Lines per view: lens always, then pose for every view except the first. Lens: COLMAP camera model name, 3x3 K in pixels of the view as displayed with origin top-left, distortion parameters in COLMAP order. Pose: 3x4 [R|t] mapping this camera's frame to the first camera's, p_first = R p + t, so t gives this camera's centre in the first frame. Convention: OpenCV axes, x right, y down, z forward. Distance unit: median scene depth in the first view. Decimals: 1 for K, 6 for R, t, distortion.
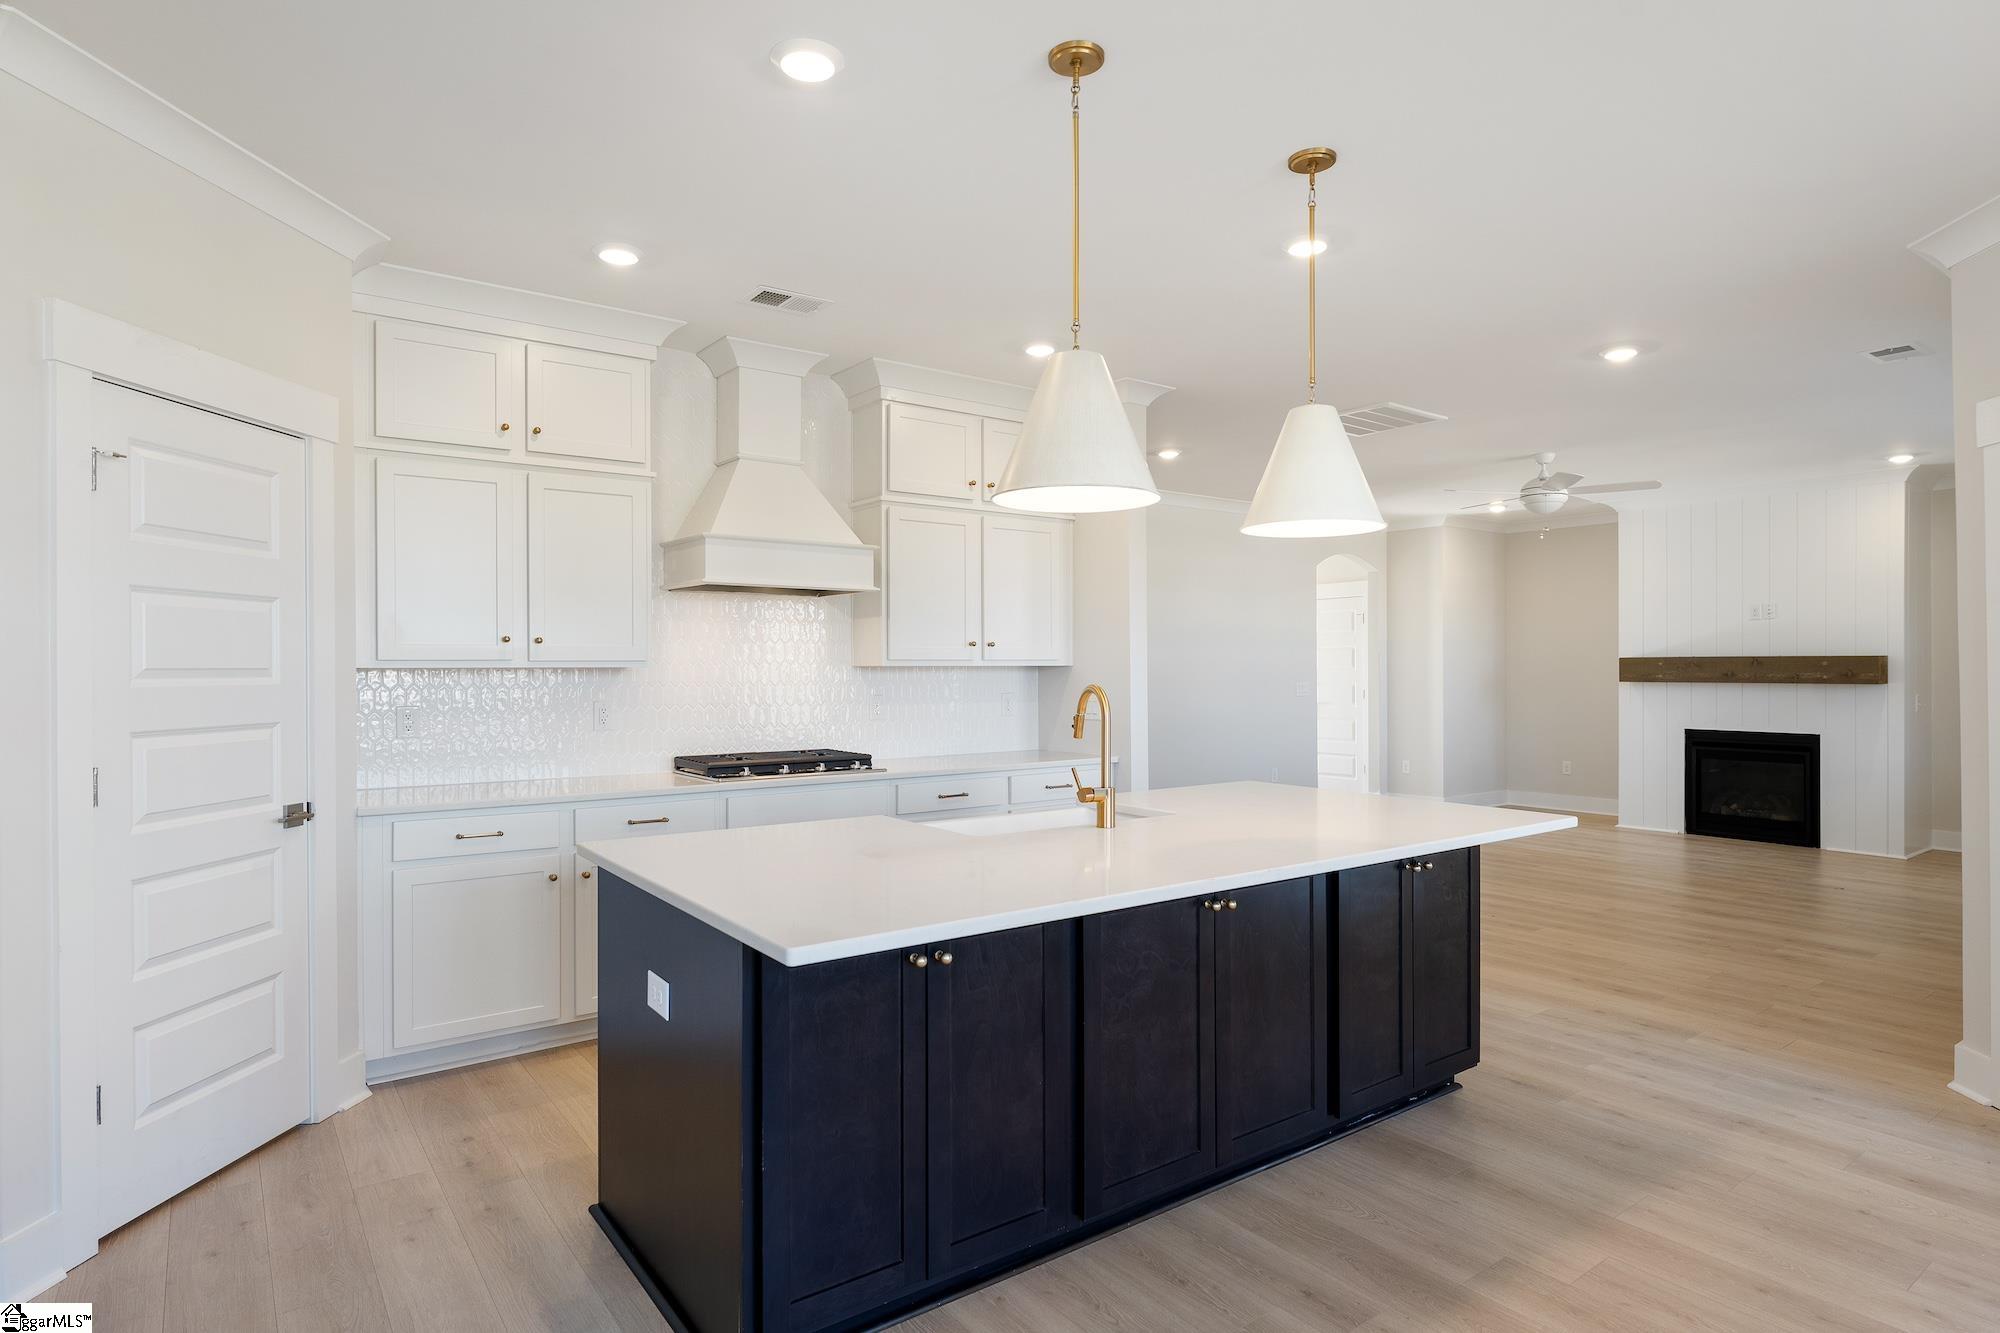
lens RADIAL K [[1080.6, 0, 1000.0], [0, 1080.6, 666.5], [0, 0, 1]] dist [0.000907, 0.000096]
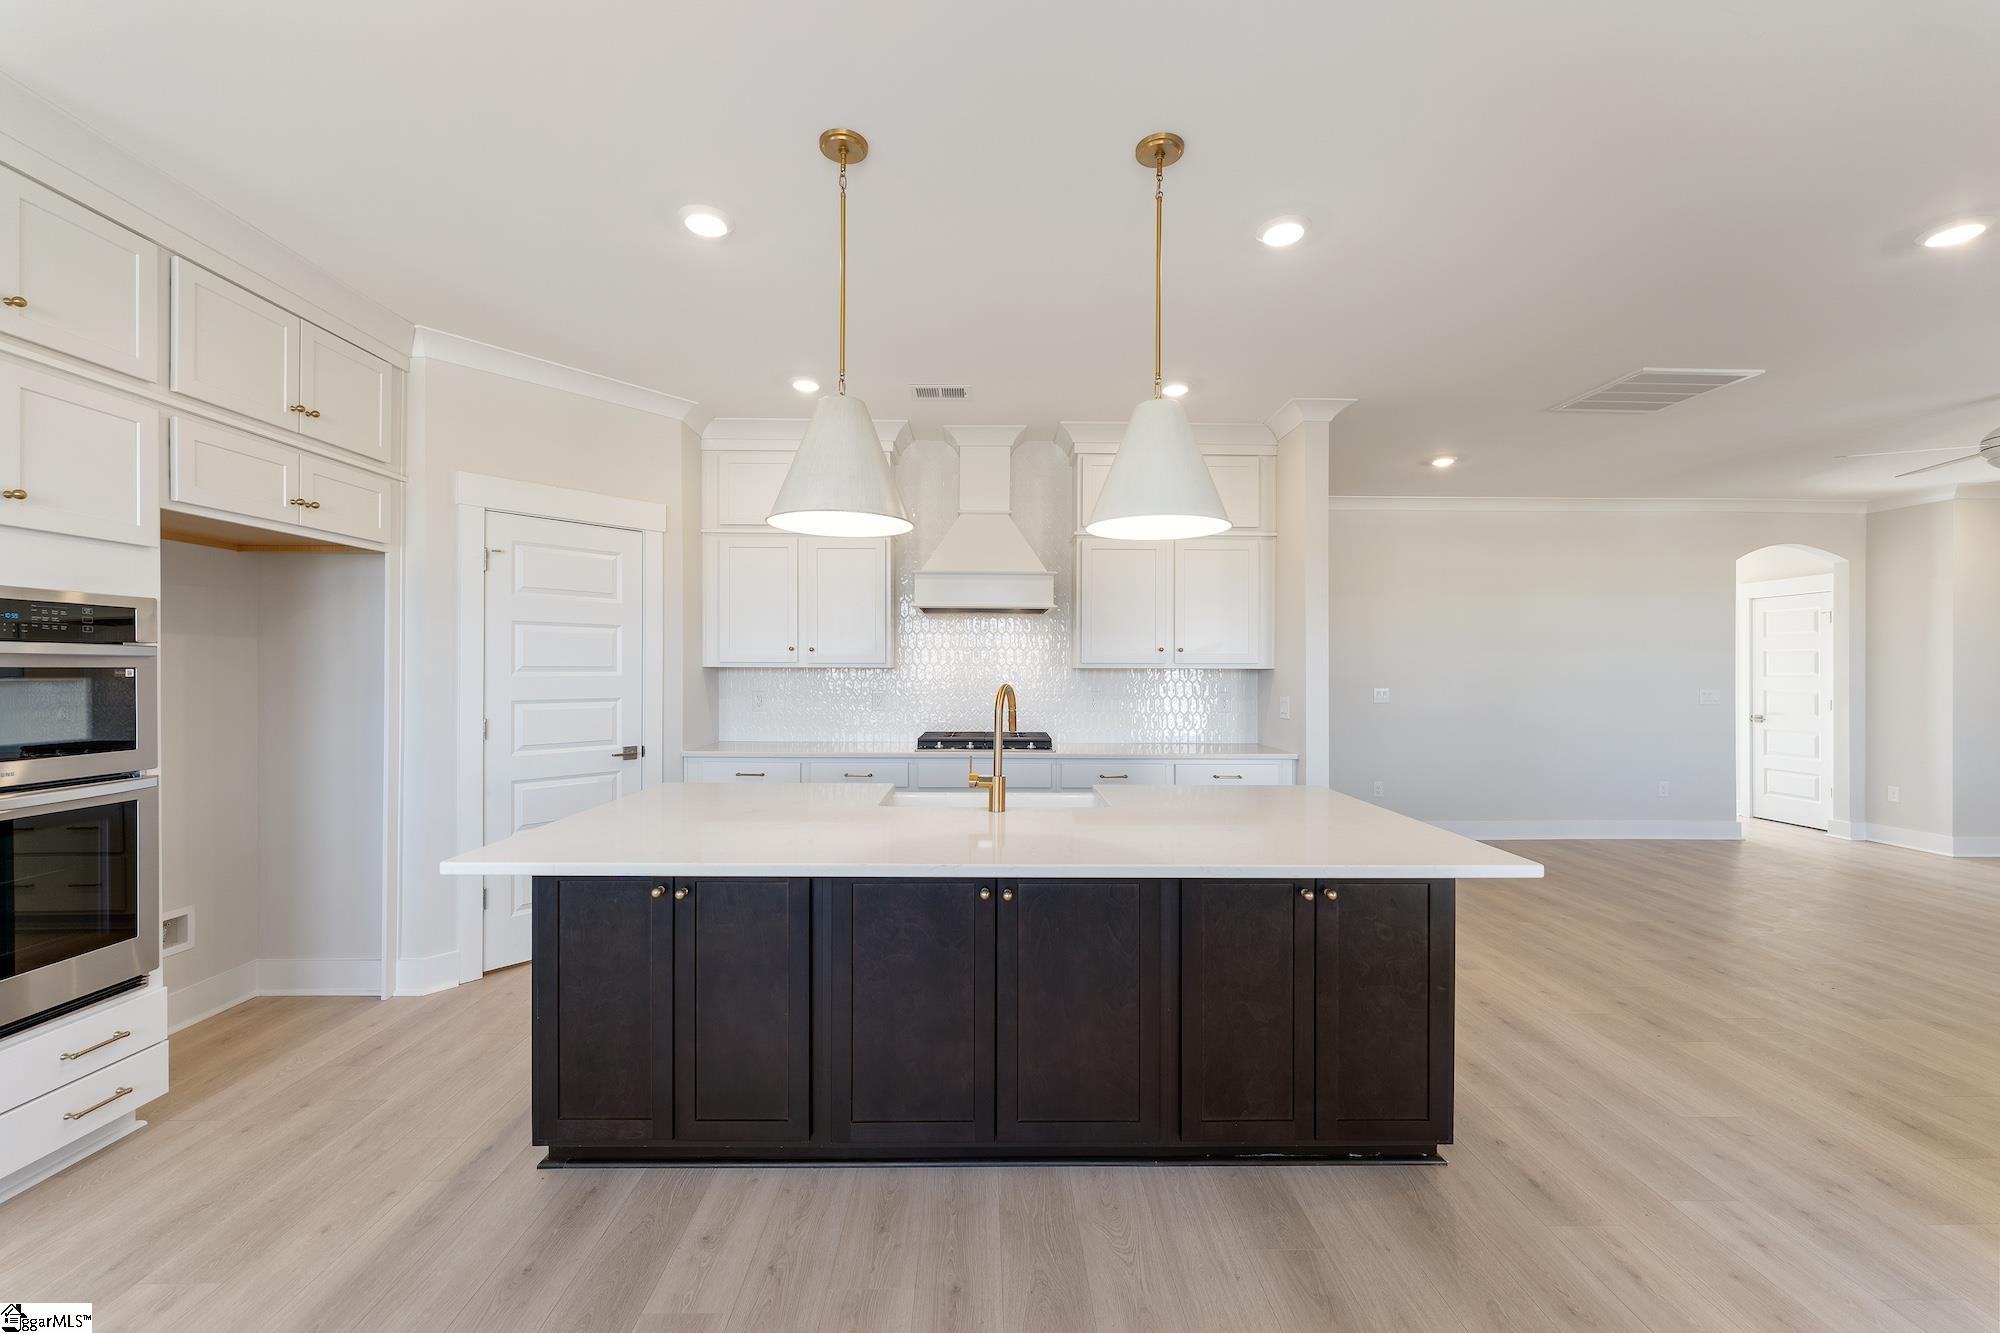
lens RADIAL K [[799.8, 0, 998.9], [0, 799.8, 668.8], [0, 0, 1]] dist [0.003267, 0.000533]
pose [[0.815489, 0.006206, -0.578739, 0.333779], [-0.006110, 0.999979, 0.002113, -0.000767], [0.578740, 0.001813, 0.815510, 0.184833]]
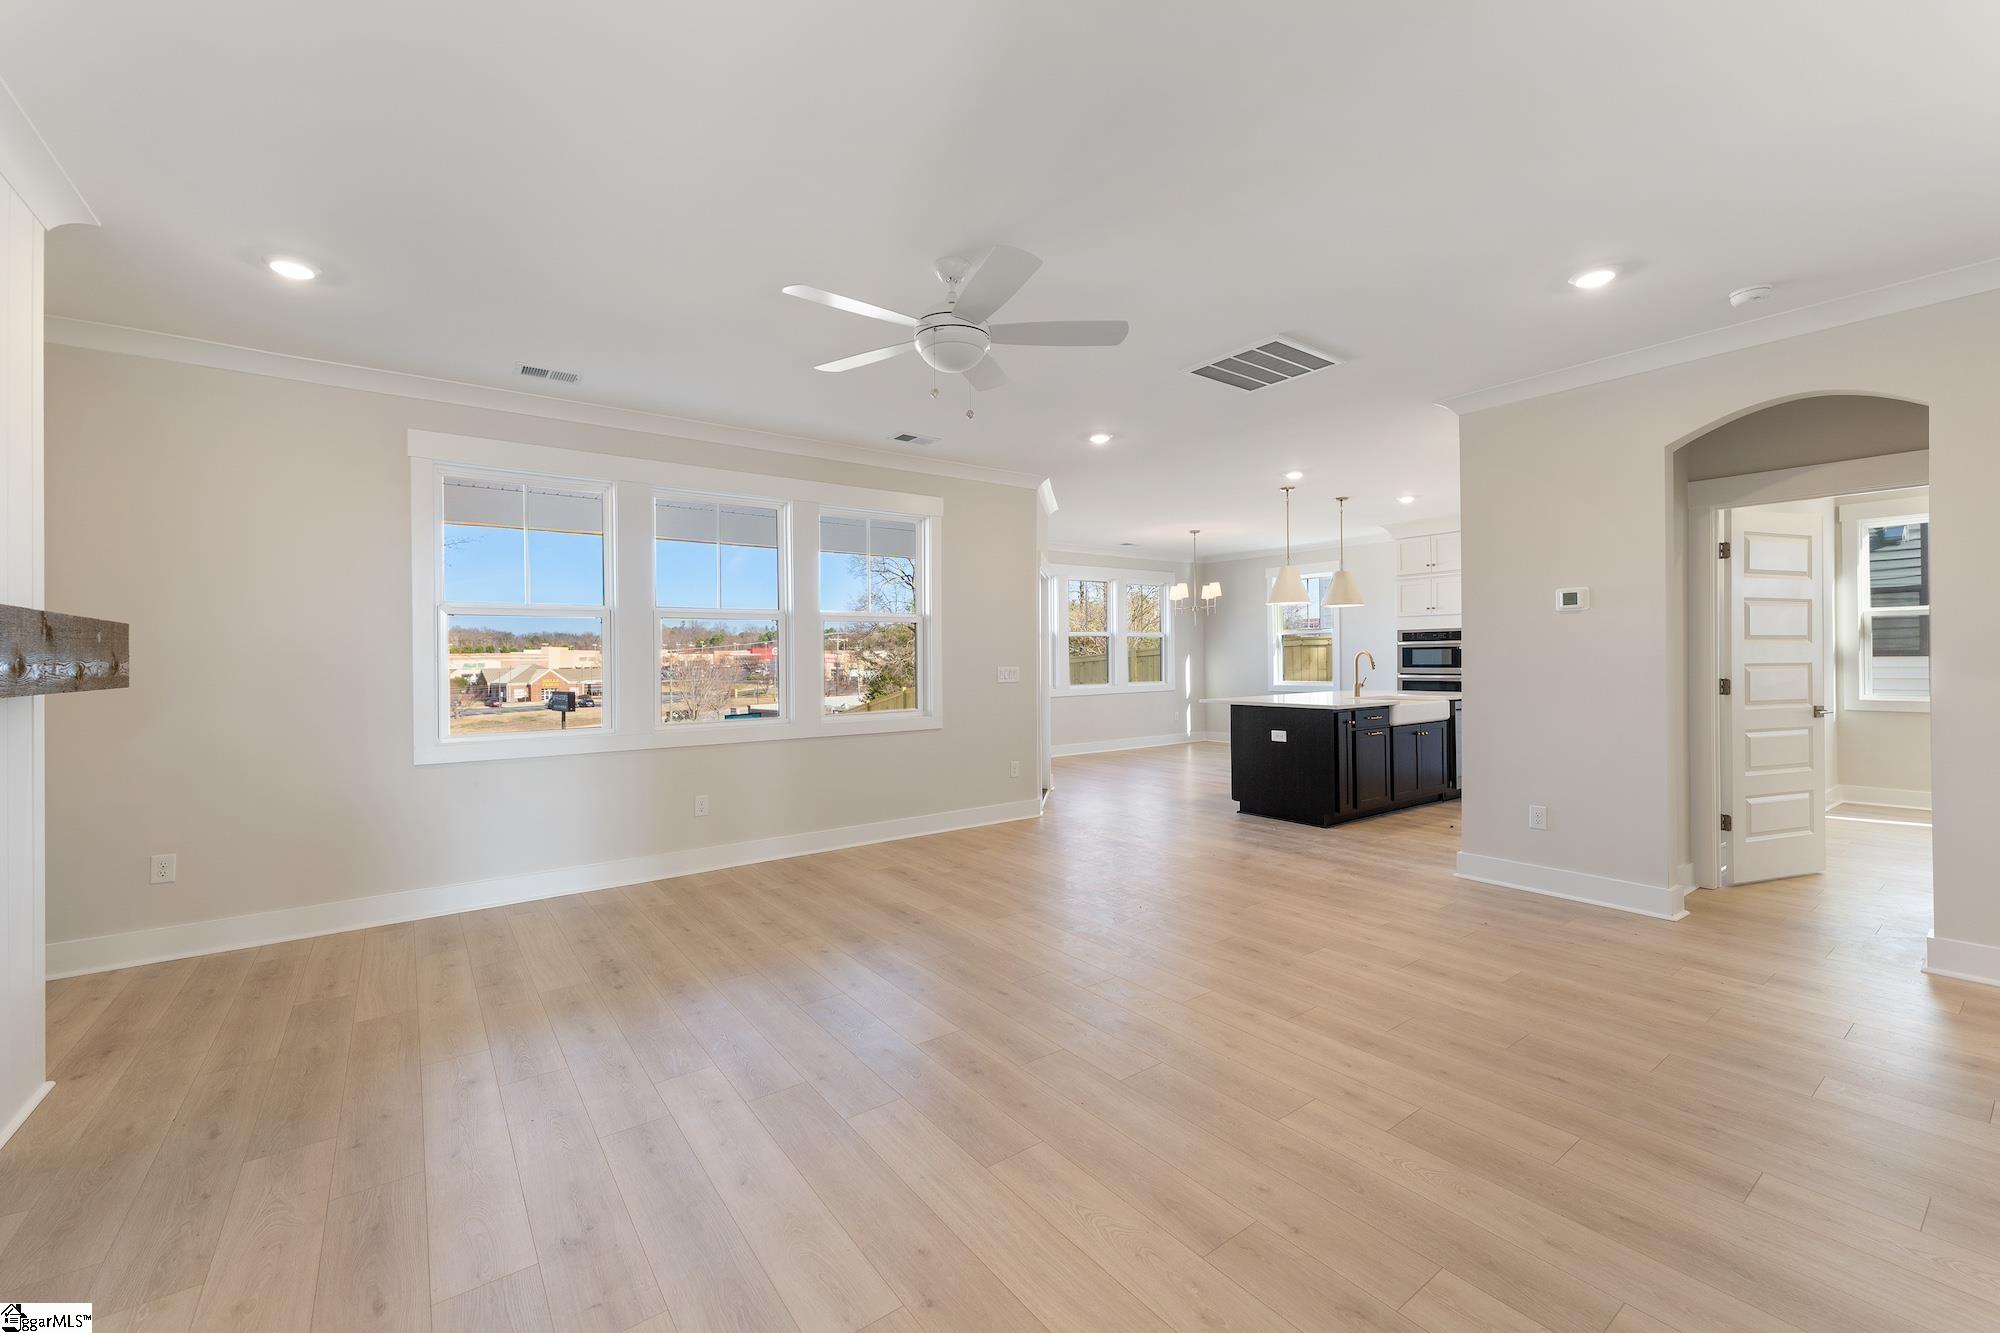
lens RADIAL K [[804.8, 0, 994.7], [0, 804.8, 649.5], [0, 0, 1]] dist [0.001664, 0.000148]
pose [[-0.999896, 0.013060, 0.006044, 0.644896], [0.012993, 0.999854, -0.011076, 0.014287], [-0.006188, -0.010996, -0.999920, 1.905510]]
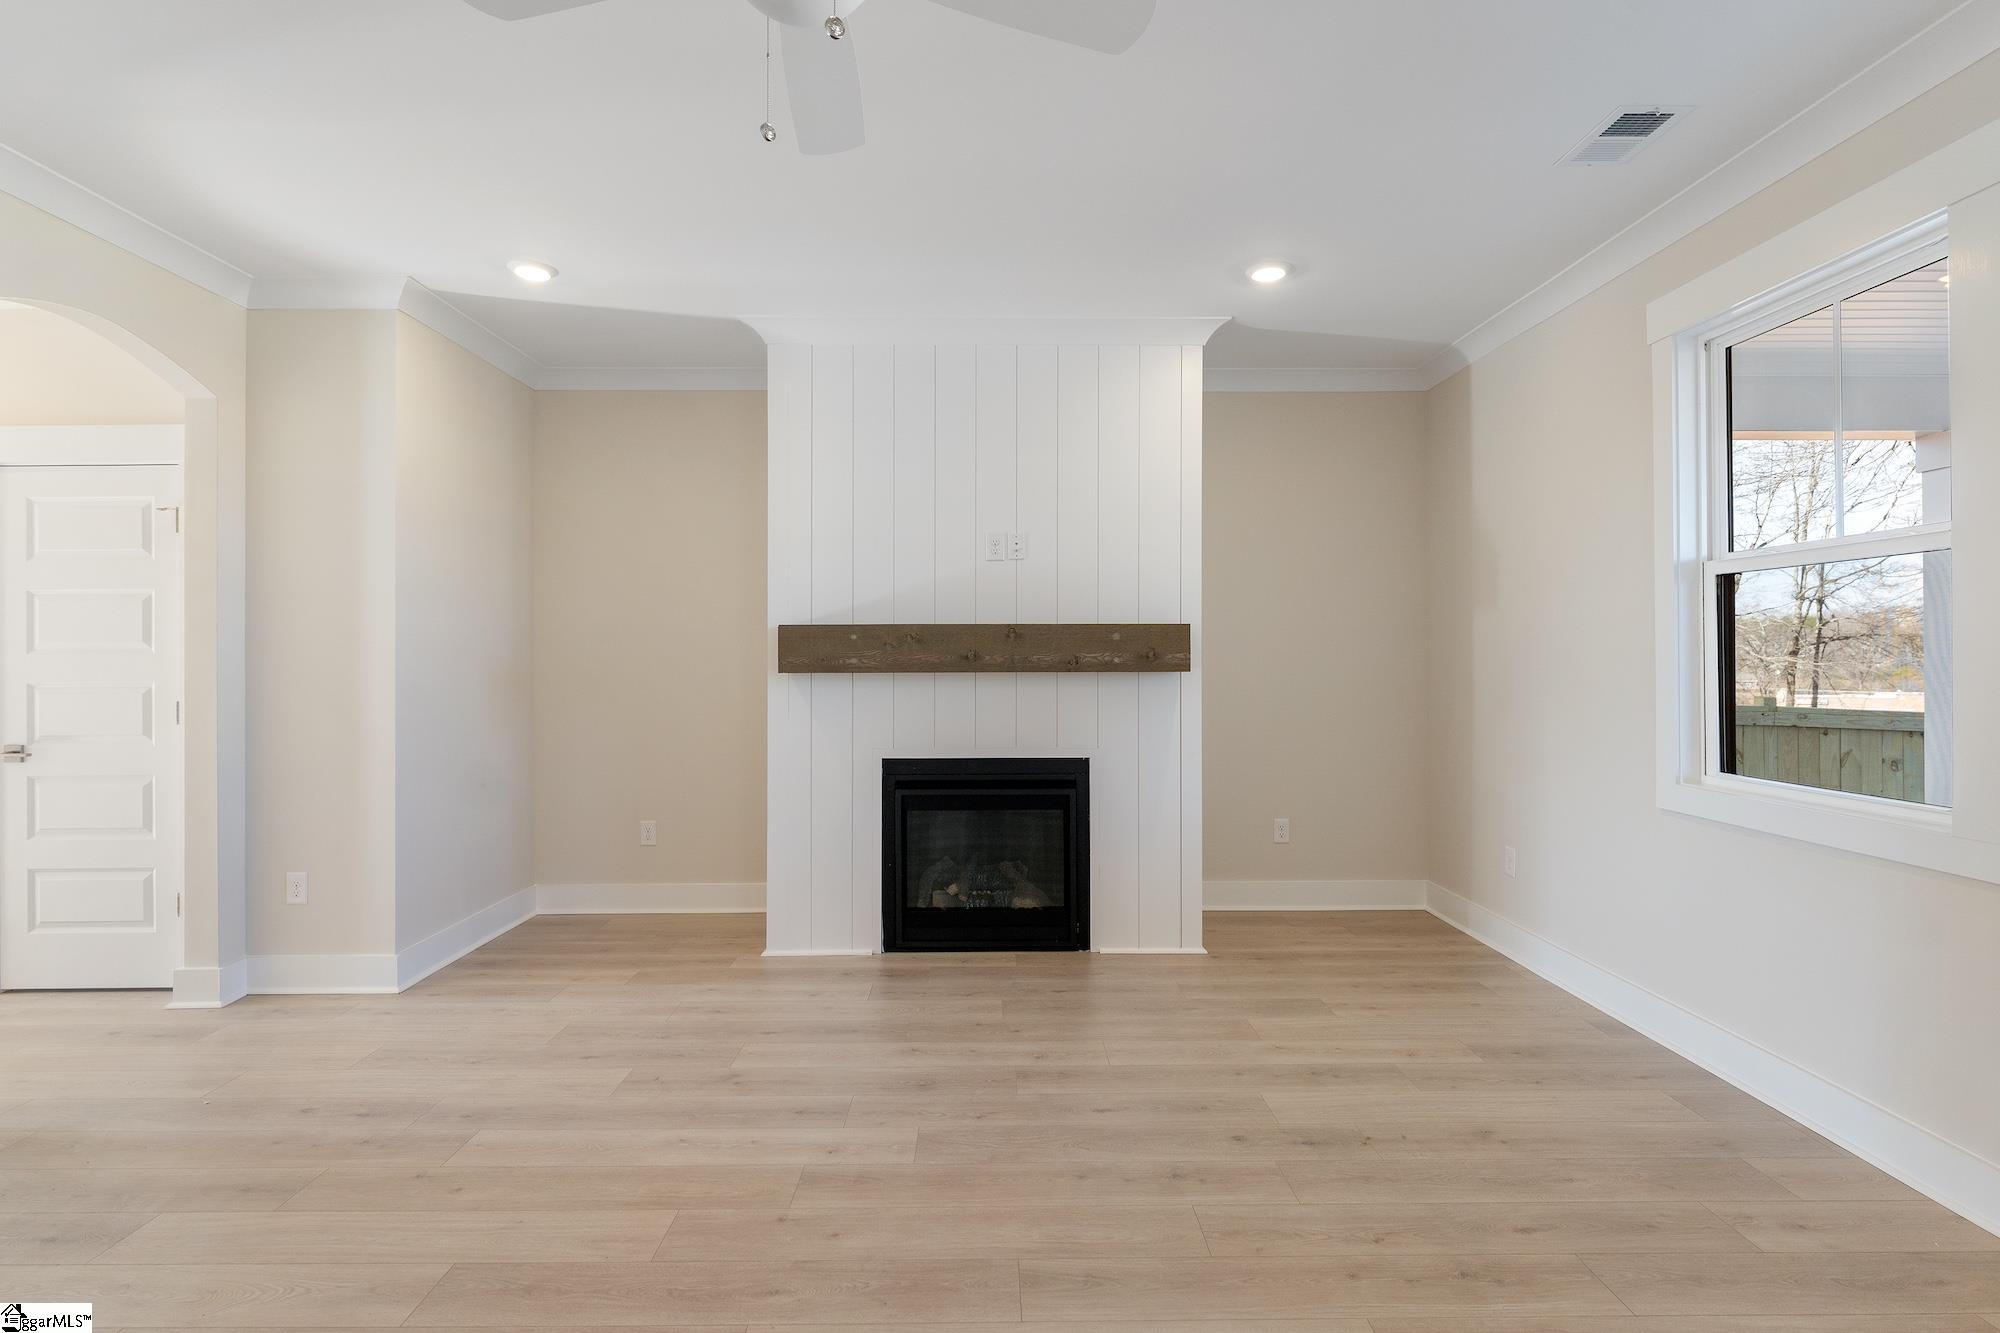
lens RADIAL K [[930.7, 0, 996.4], [0, 930.7, 652.8], [0, 0, 1]] dist [-0.003694, 0.000193]
pose [[0.587610, 0.006611, 0.809117, 0.479220], [0.001291, 0.999958, -0.009108, 0.015028], [-0.809143, 0.006396, 0.587577, 1.123864]]
